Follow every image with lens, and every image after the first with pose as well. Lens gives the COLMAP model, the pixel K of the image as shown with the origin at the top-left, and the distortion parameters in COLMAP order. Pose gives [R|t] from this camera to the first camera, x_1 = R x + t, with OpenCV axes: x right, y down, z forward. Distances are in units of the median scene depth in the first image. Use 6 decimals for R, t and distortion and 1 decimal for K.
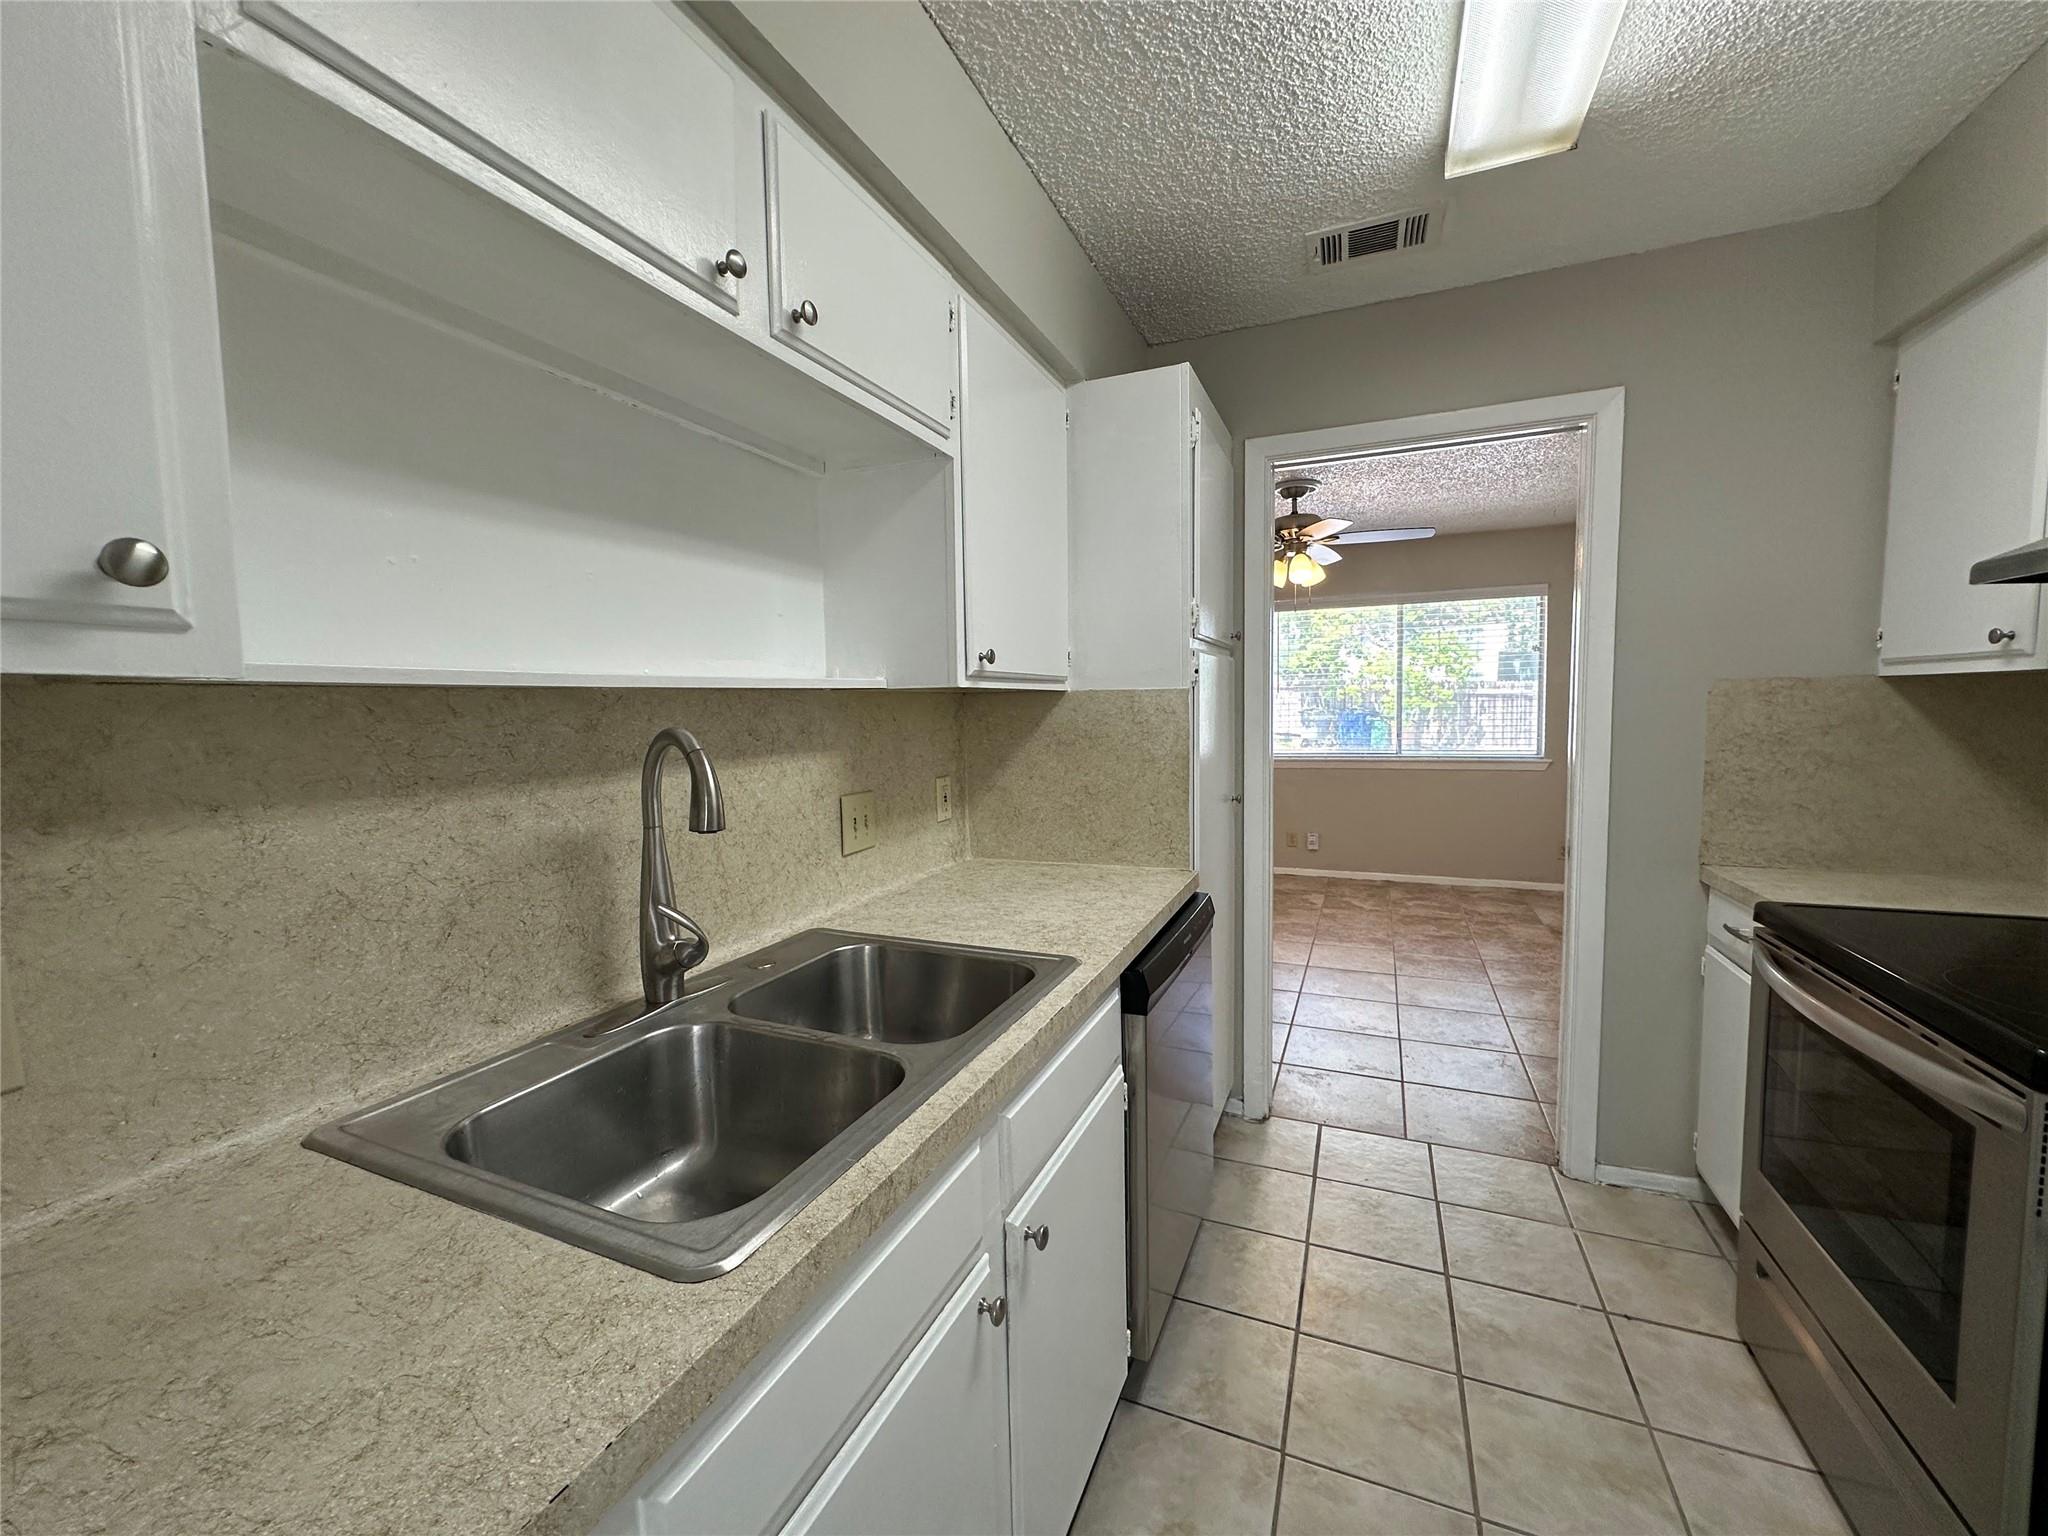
lens RADIAL K [[818.5, 0, 1022.1], [0, 818.5, 763.6], [0, 0, 1]] dist [-0.003629, 0.000968]
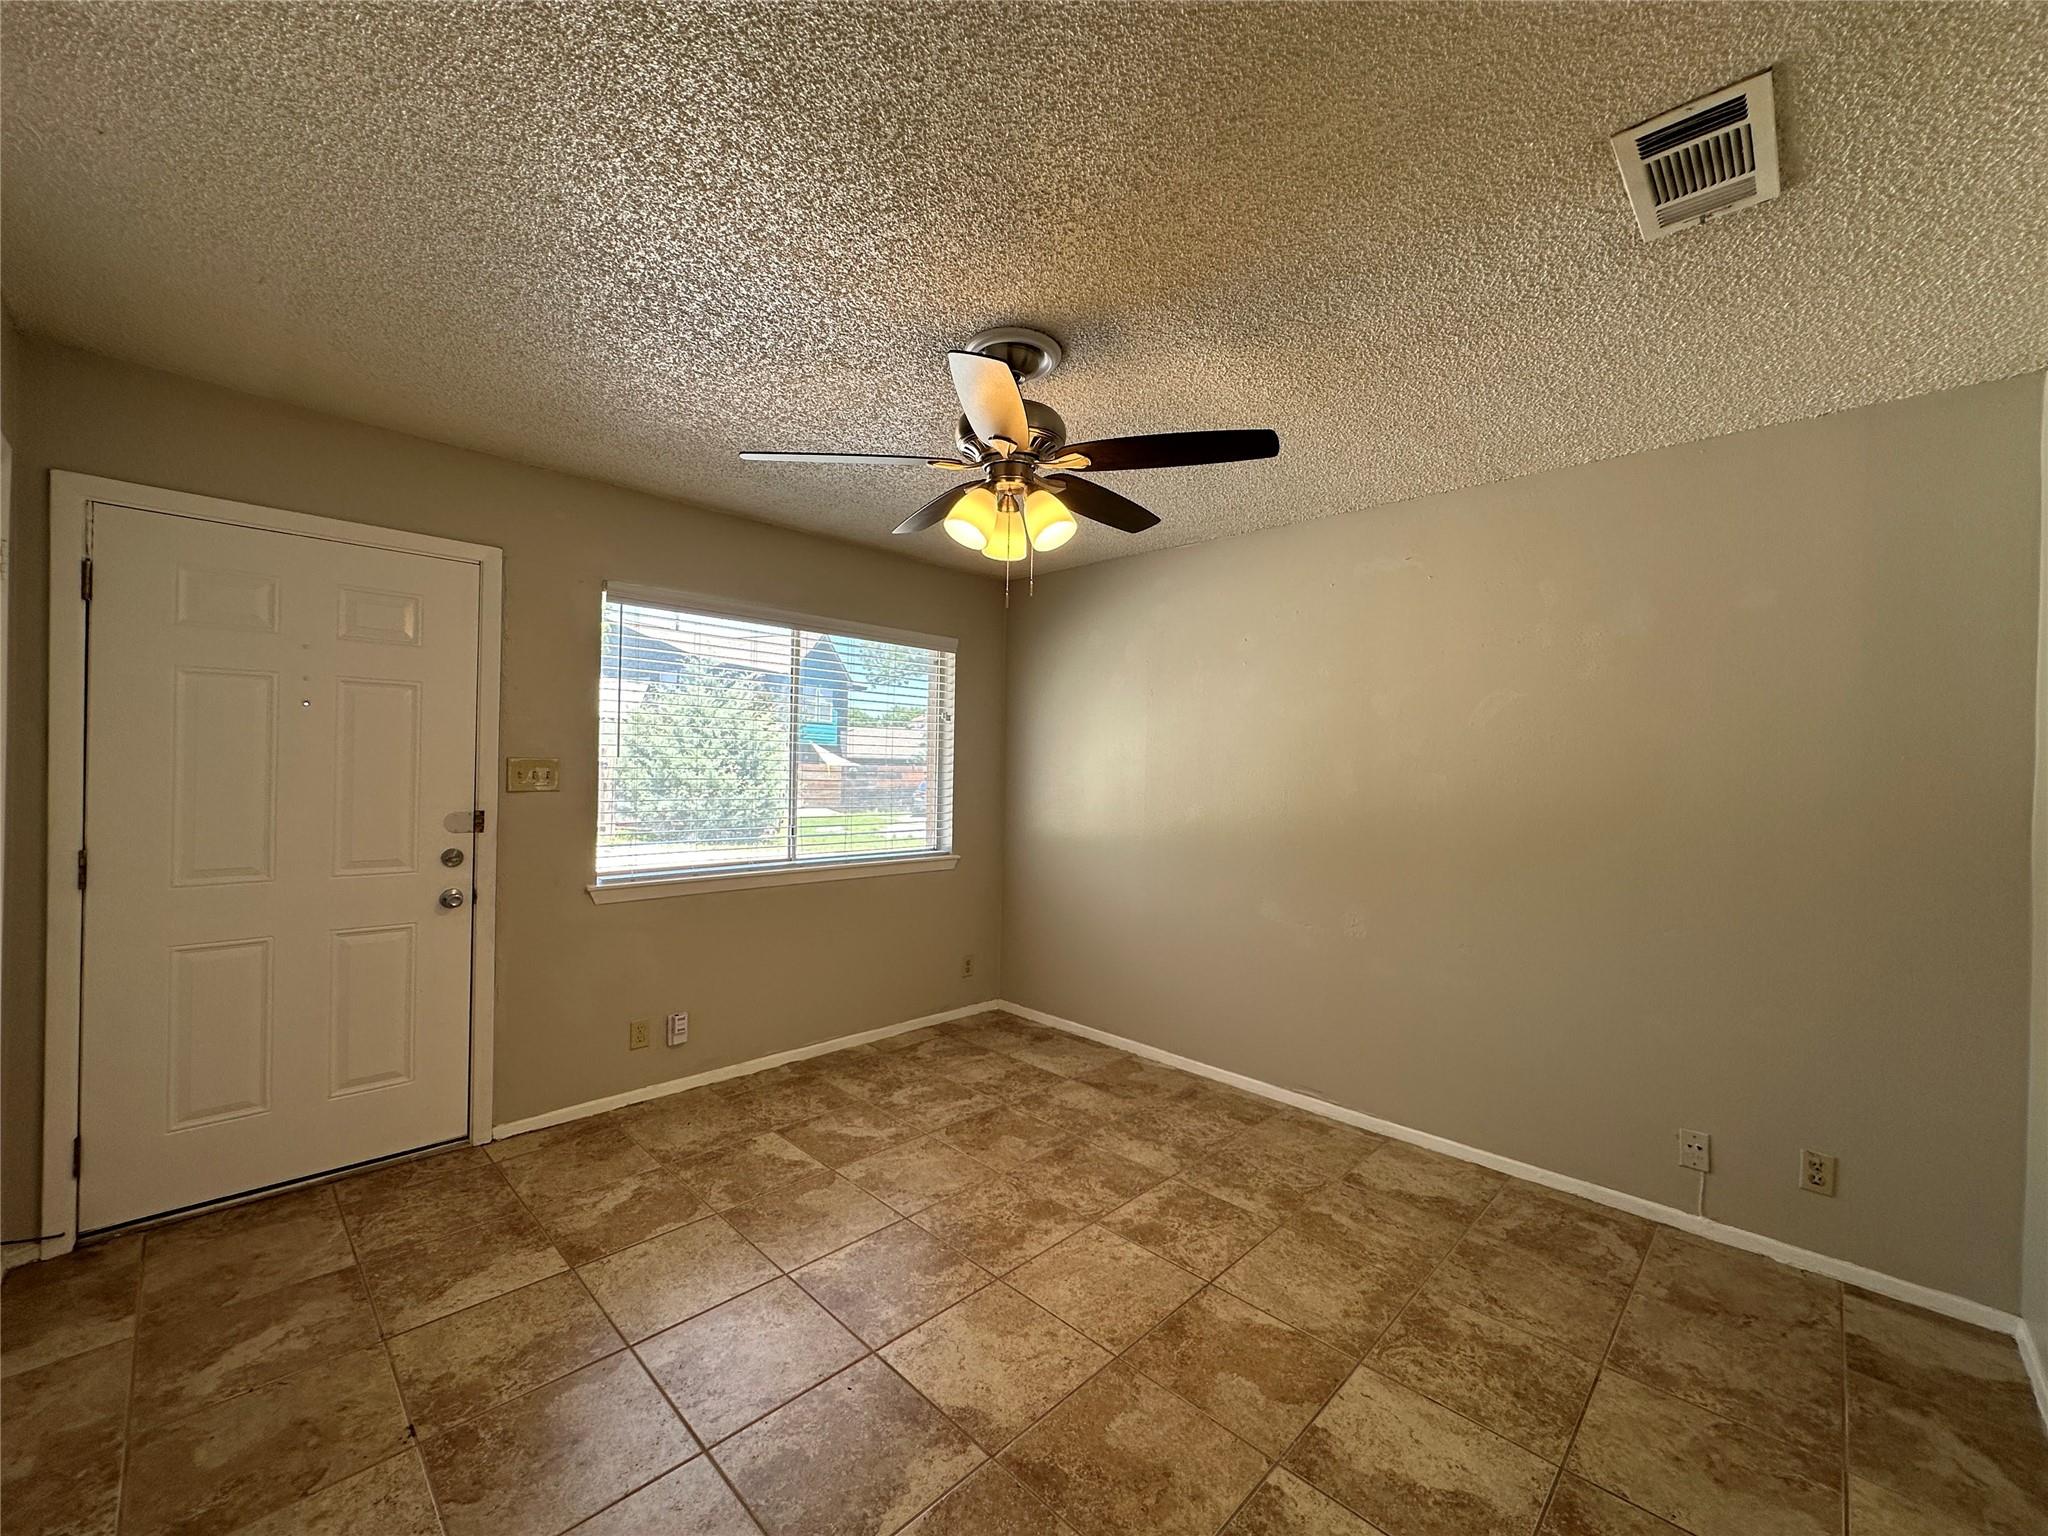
lens RADIAL K [[818.5, 0, 1017.0], [0, 818.5, 766.2], [0, 0, 1]] dist [-0.003629, 0.000968]
pose [[0.365363, 0.027617, 0.930455, -0.291541], [0.039306, 0.998211, -0.045062, -0.179683], [-0.930035, 0.053037, 0.363624, 2.134883]]
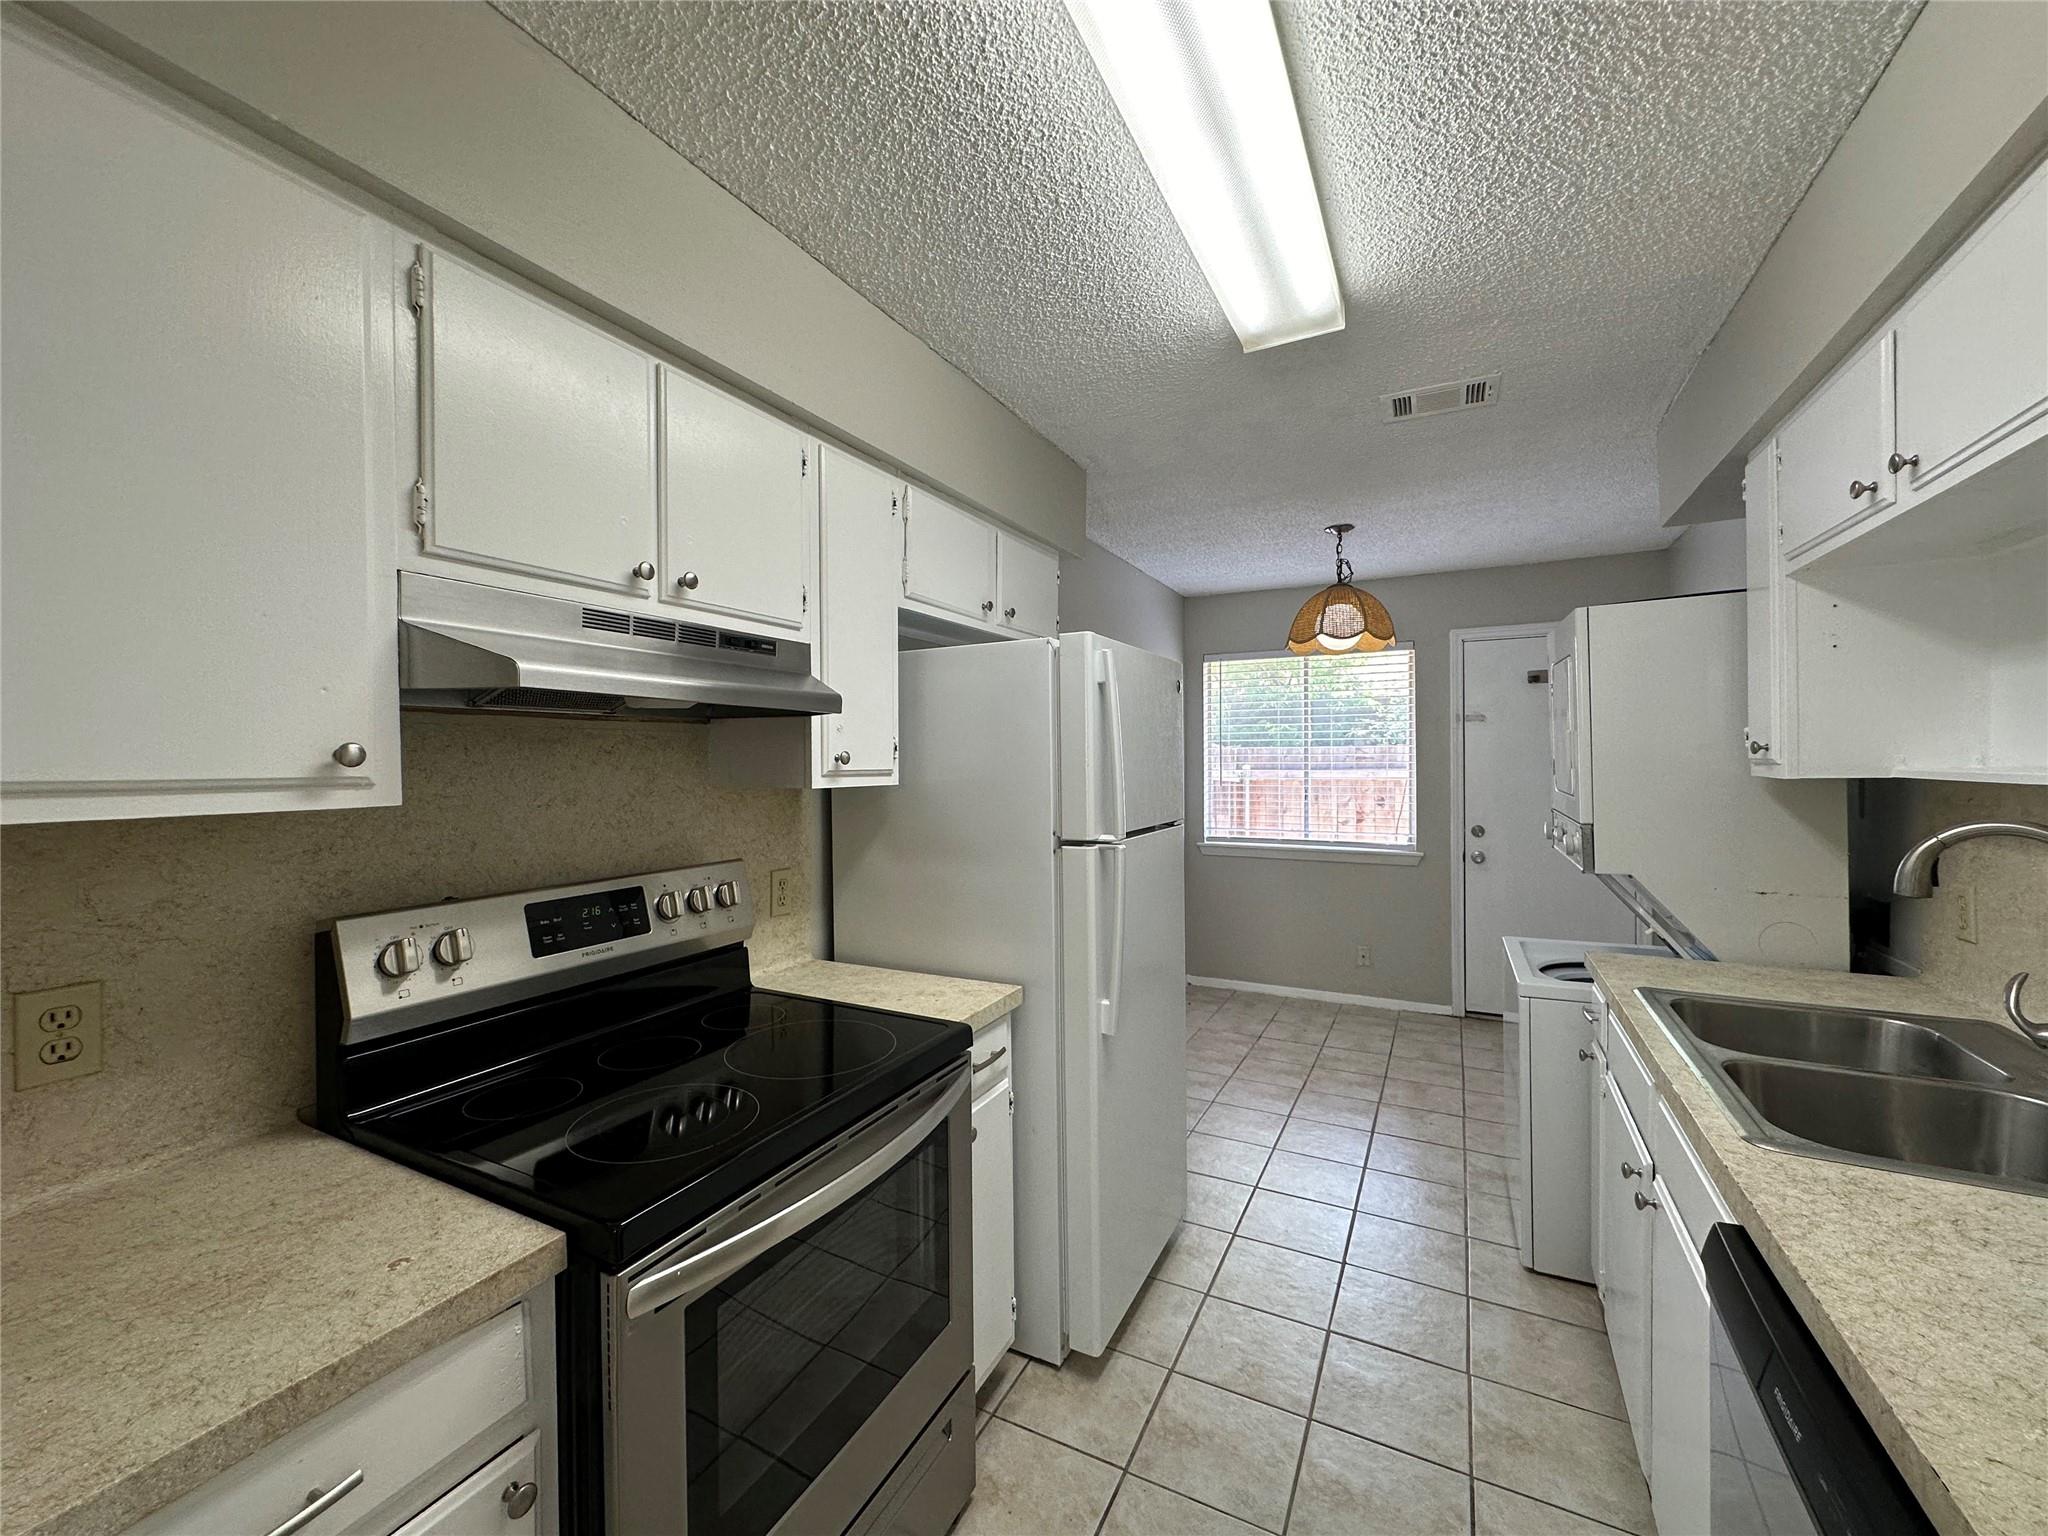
lens RADIAL K [[818.5, 0, 1019.6], [0, 818.5, 764.7], [0, 0, 1]] dist [-0.003629, 0.000968]
pose [[-0.996590, 0.025074, 0.078613, 0.568192], [0.031236, 0.996452, 0.078157, -0.166146], [-0.076374, 0.080346, -0.993837, 1.461308]]
